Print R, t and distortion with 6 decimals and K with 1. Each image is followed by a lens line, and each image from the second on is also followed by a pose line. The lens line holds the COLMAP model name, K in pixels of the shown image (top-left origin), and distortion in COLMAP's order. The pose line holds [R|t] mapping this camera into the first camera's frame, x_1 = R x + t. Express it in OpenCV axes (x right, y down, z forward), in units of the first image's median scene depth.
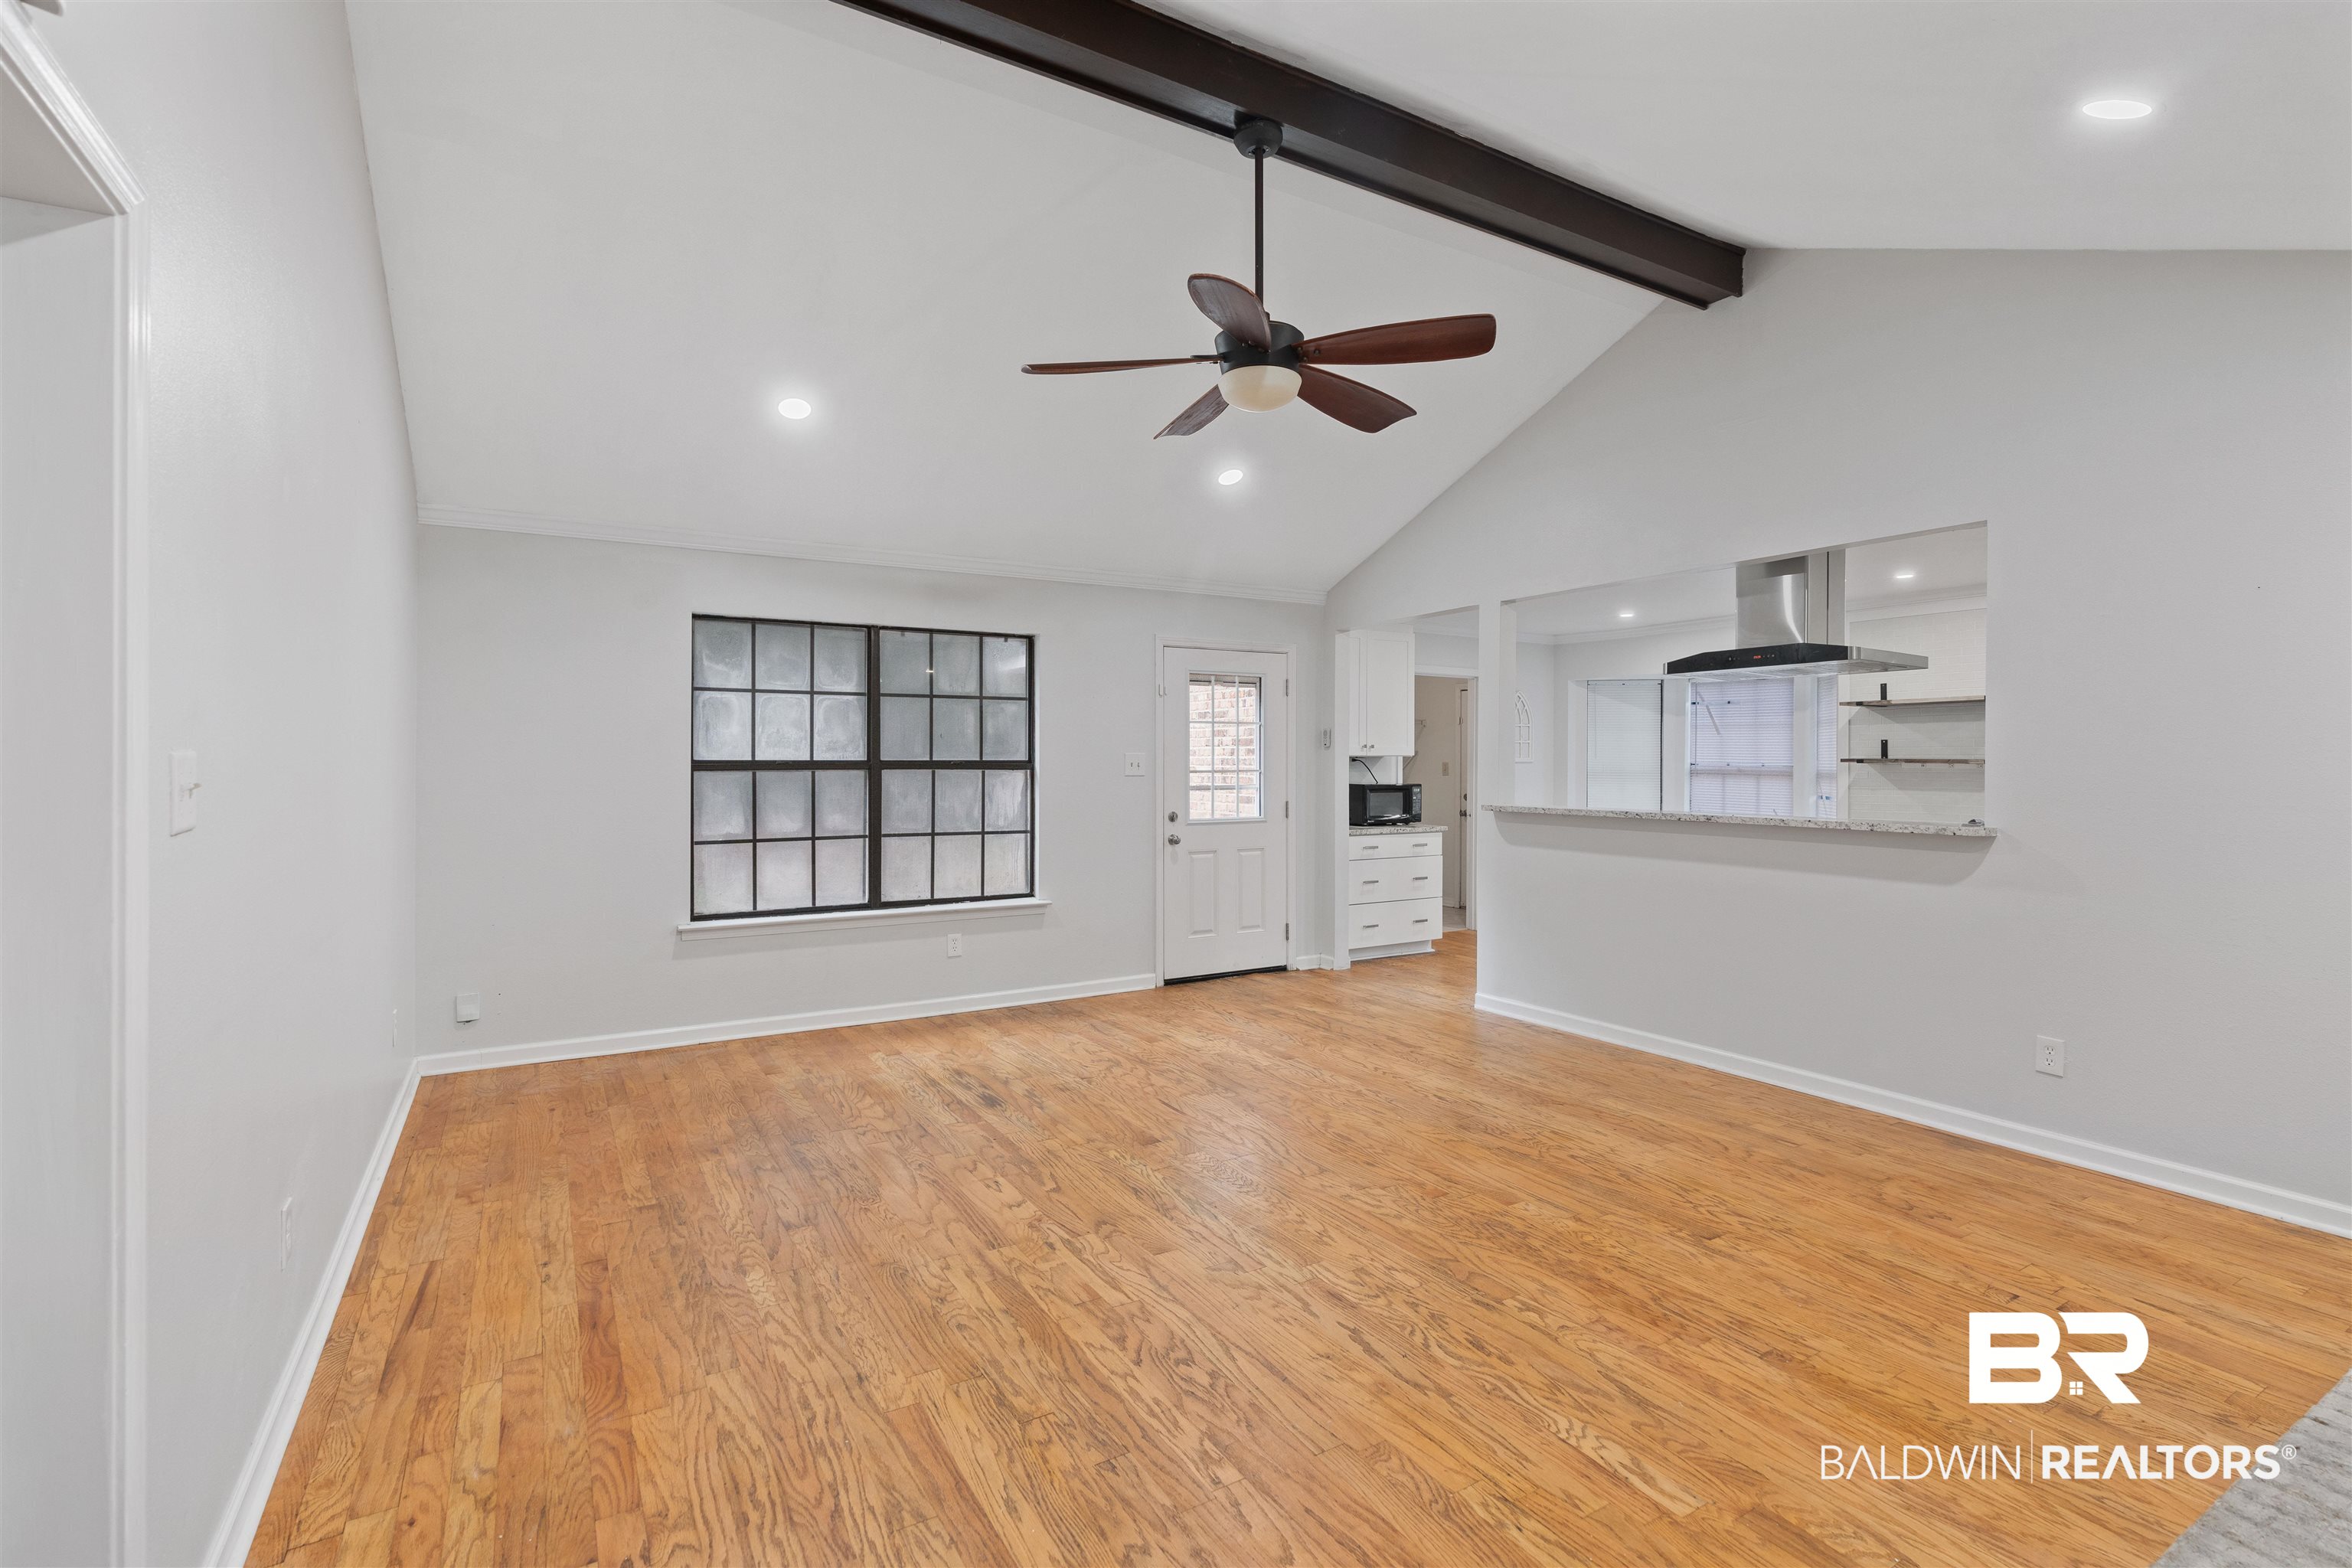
lens RADIAL K [[1069.4, 0, 1167.2], [0, 1069.4, 774.8], [0, 0, 1]] dist [-0.009789, 0.003588]
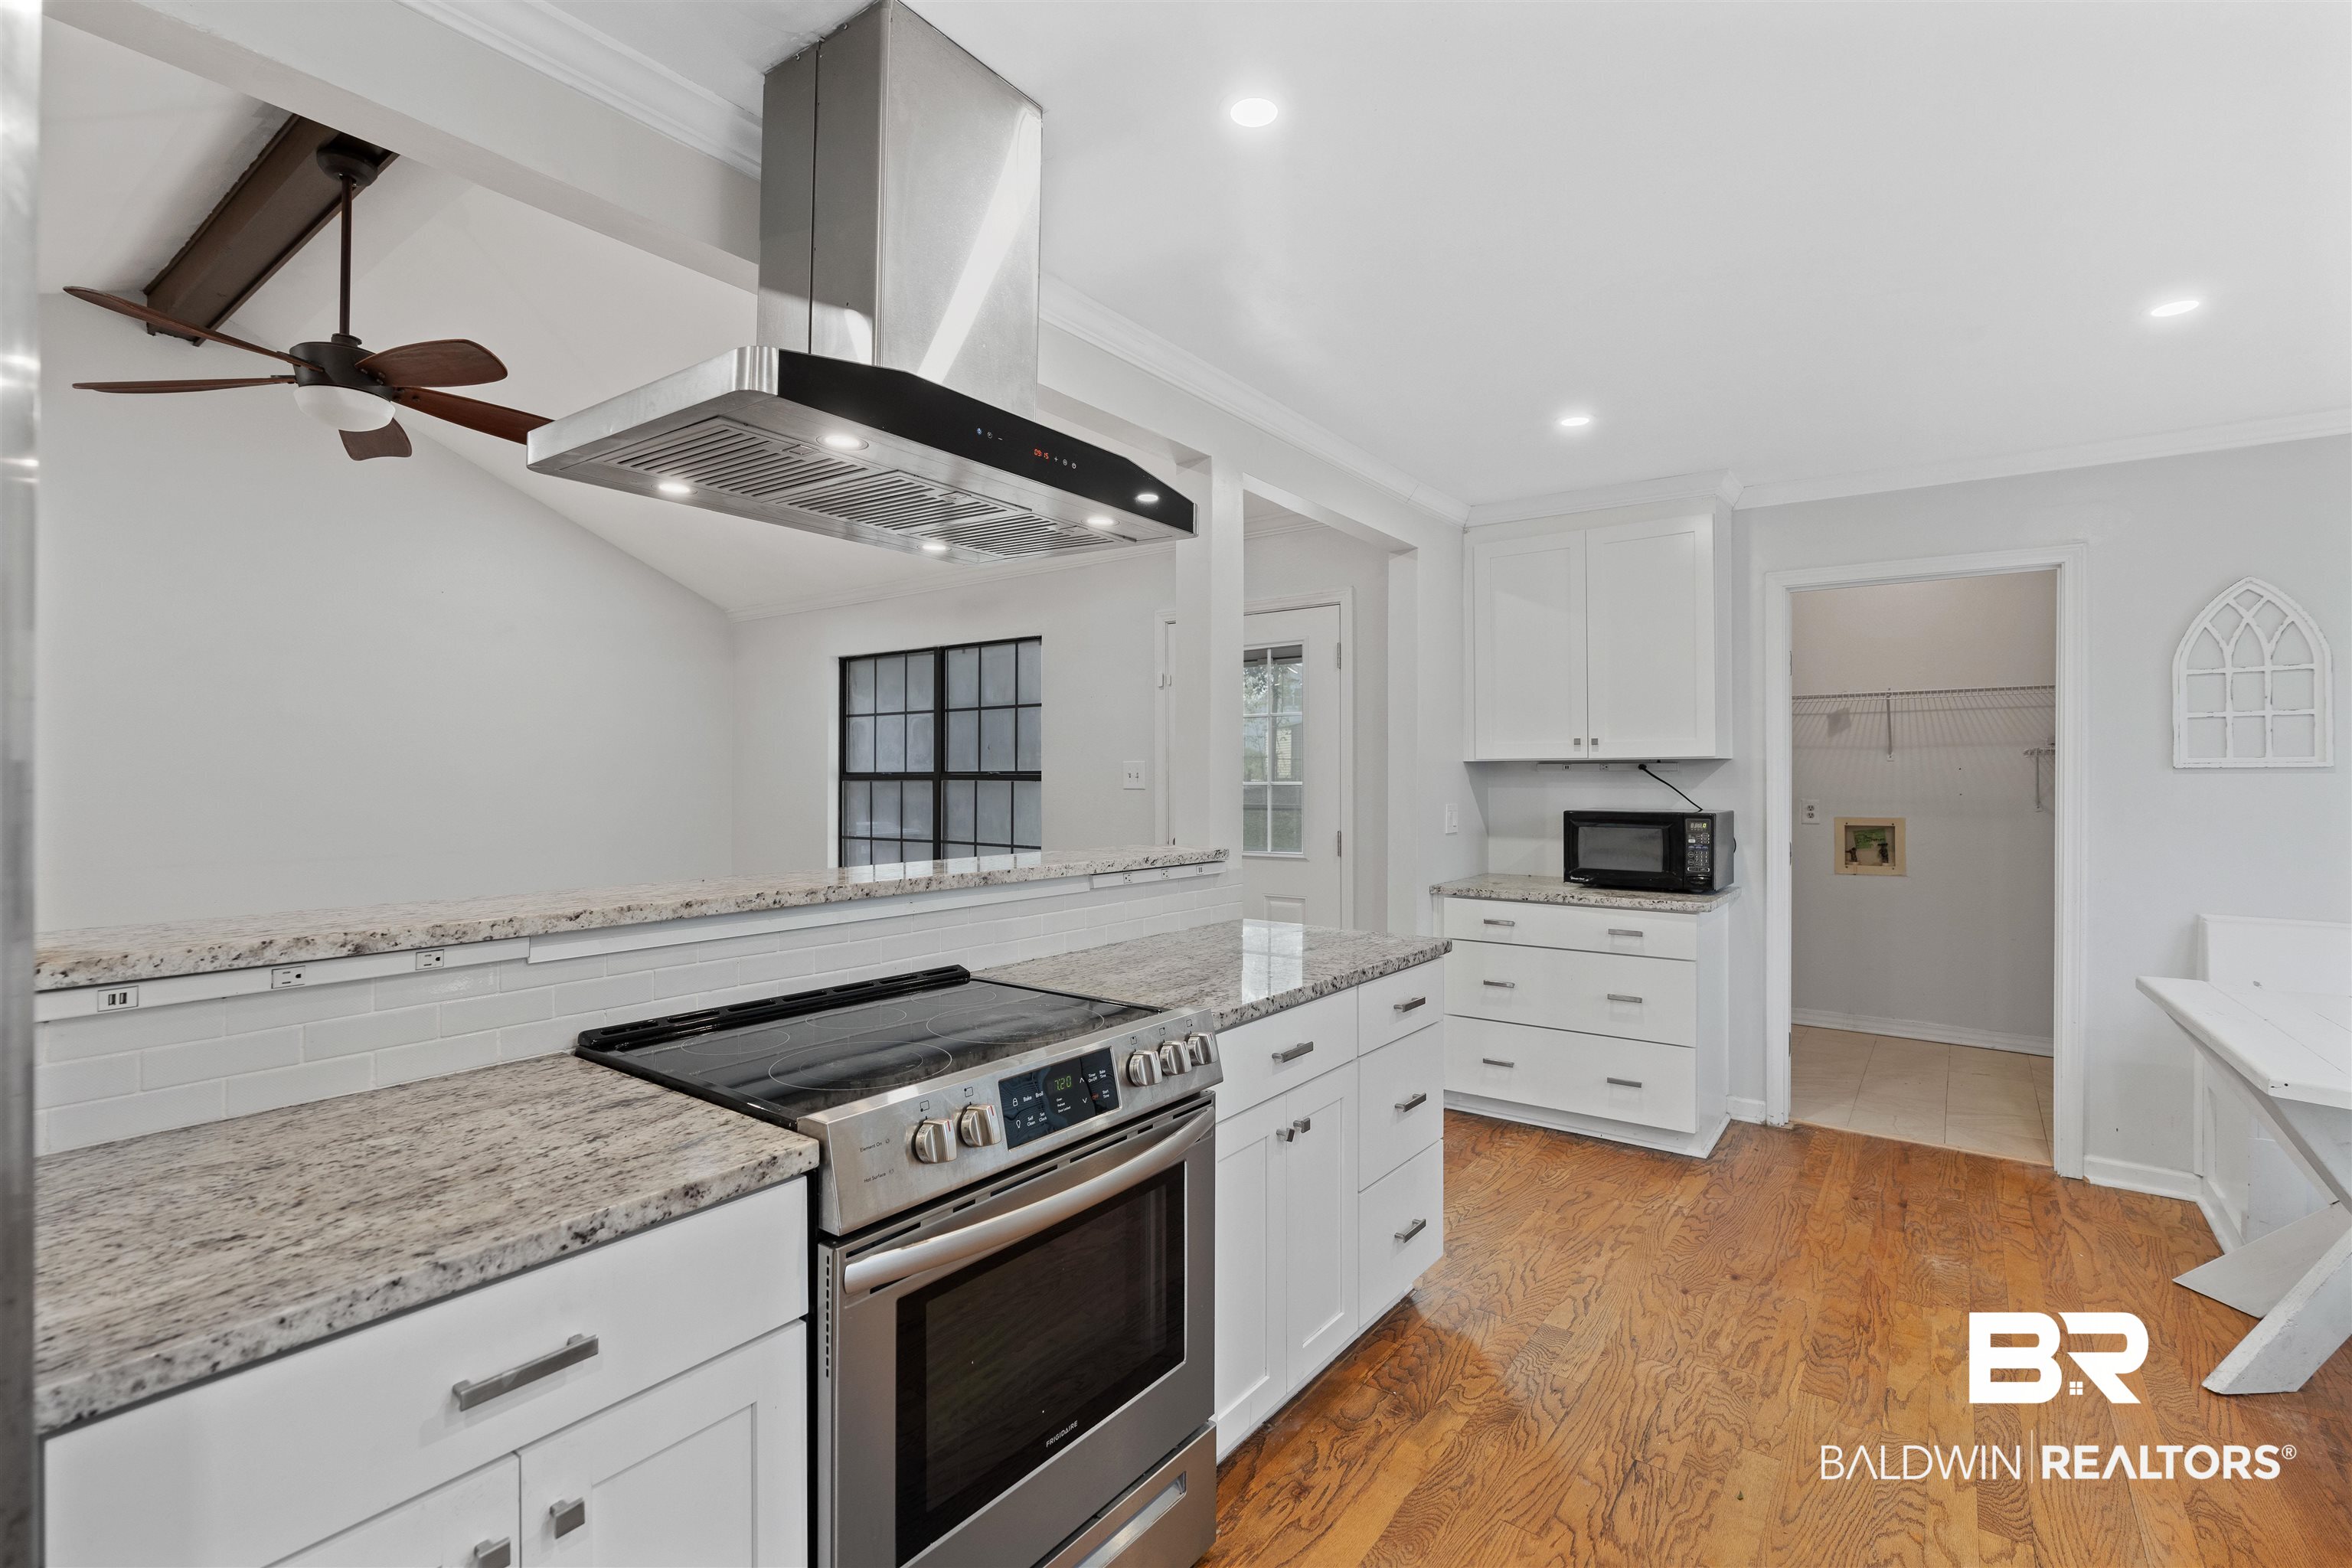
lens RADIAL K [[1069.4, 0, 1194.8], [0, 1069.4, 783.7], [0, 0, 1]] dist [-0.009789, 0.003588]
pose [[0.397237, 0.004577, -0.917705, 1.197611], [-0.010147, 0.999948, 0.000595, -0.007149], [0.917660, 0.009075, 0.397263, 1.198617]]
